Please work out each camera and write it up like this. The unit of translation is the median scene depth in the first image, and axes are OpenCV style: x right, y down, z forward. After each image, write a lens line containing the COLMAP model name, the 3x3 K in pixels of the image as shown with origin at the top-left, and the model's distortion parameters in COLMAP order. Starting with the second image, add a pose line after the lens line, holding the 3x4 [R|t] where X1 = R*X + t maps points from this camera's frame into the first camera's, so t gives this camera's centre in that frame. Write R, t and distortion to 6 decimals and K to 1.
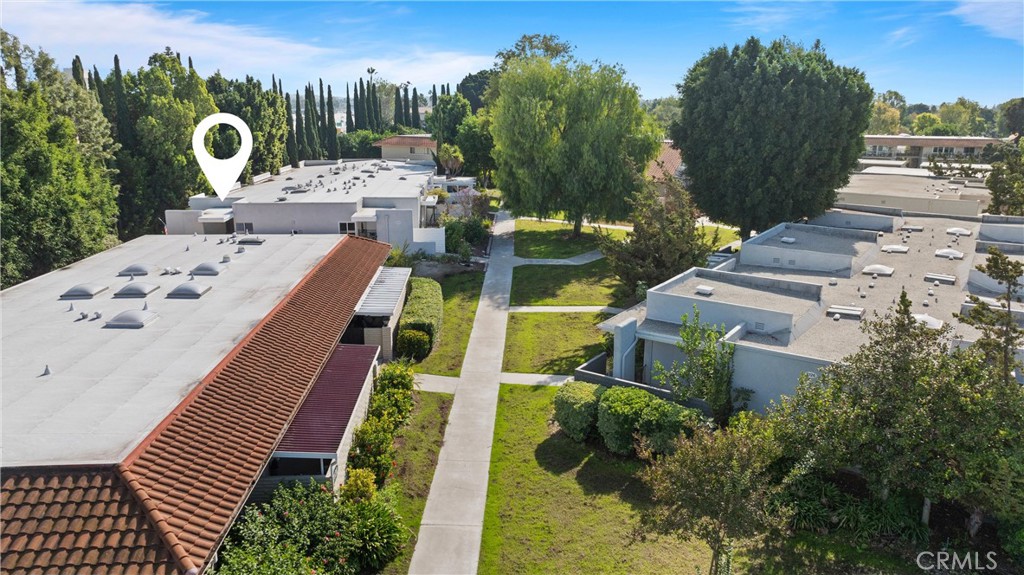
lens RADIAL K [[708.0, 0, 511.9], [0, 708.0, 286.6], [0, 0, 1]] dist [-0.020417, -0.002893]
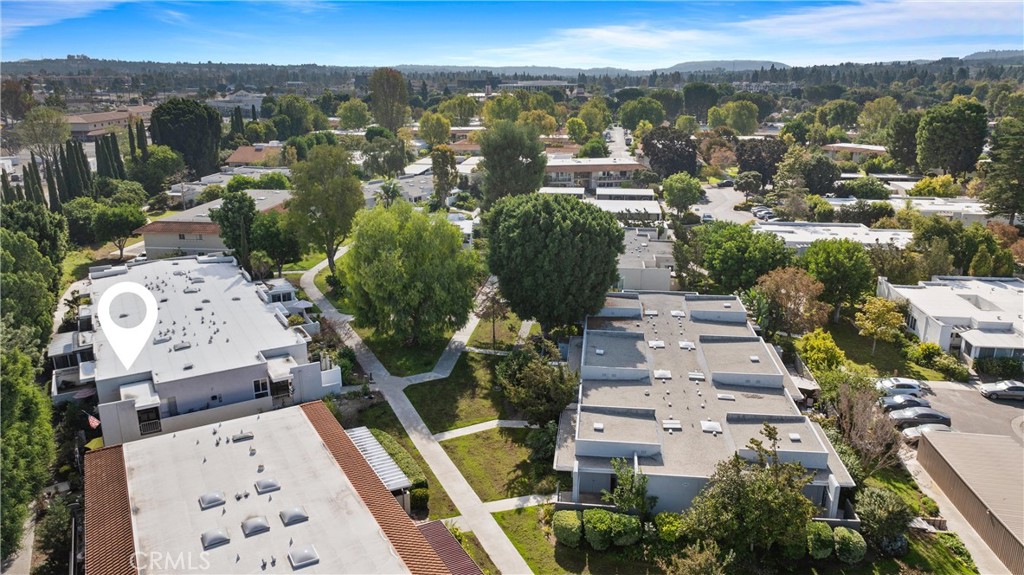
lens RADIAL K [[708.0, 0, 512.4], [0, 708.0, 287.7], [0, 0, 1]] dist [-0.020417, -0.002893]
pose [[0.892738, -0.135273, 0.429791, -0.431995], [0.119740, 0.990796, 0.063127, -0.334624], [-0.434375, -0.004893, 0.900719, -0.306335]]
